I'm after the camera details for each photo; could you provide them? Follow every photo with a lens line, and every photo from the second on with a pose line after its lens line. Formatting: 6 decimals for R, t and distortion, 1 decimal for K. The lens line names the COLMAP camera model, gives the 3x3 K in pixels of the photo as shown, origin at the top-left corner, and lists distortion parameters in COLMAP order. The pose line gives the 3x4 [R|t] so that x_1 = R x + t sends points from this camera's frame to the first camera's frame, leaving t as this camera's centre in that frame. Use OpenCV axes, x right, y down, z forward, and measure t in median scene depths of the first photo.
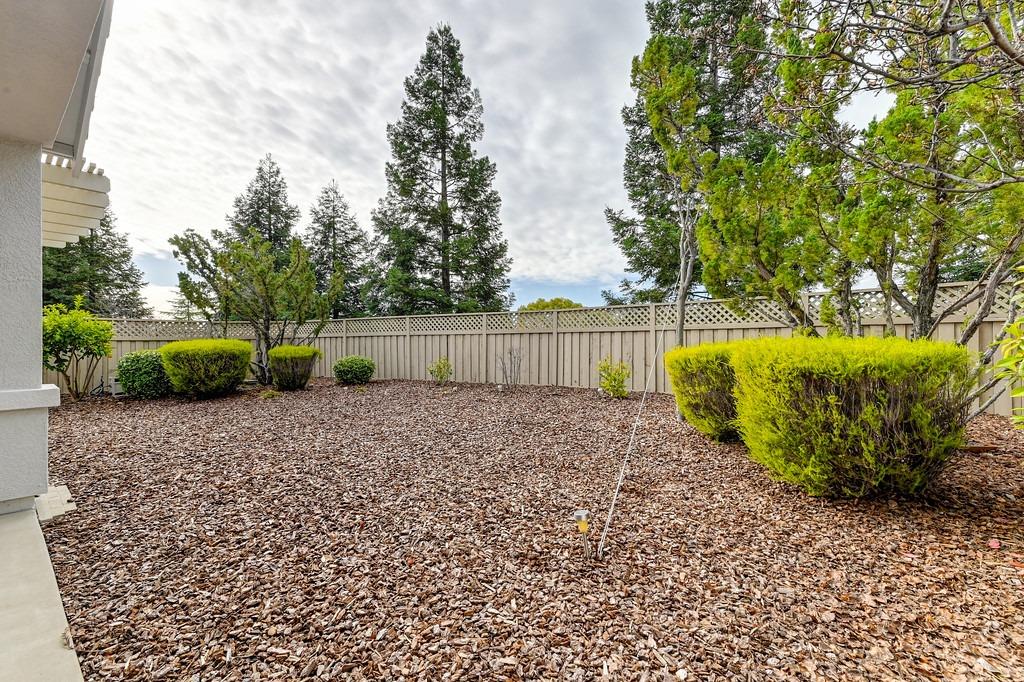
lens RADIAL K [[404.4, 0, 513.0], [0, 404.4, 341.7], [0, 0, 1]] dist [0.003001, -0.000266]
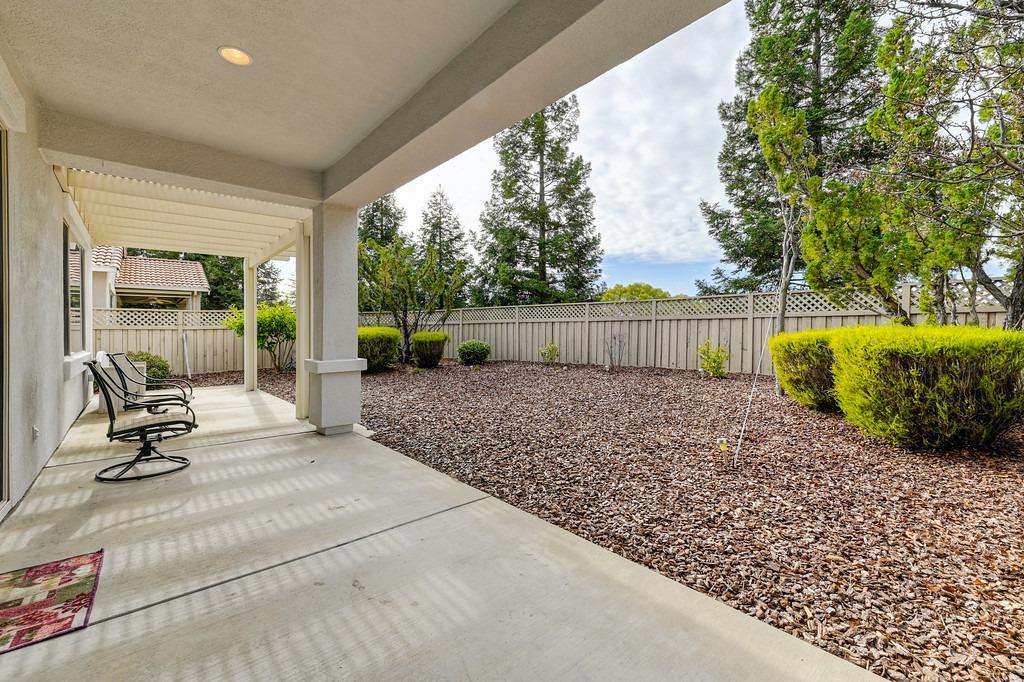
lens RADIAL K [[404.4, 0, 513.0], [0, 404.4, 341.7], [0, 0, 1]] dist [0.003001, -0.000266]
pose [[0.986305, 0.004843, -0.164858, -0.093117], [0.001171, 0.999338, 0.036358, -0.003112], [0.164925, -0.036053, 0.985647, -0.165676]]
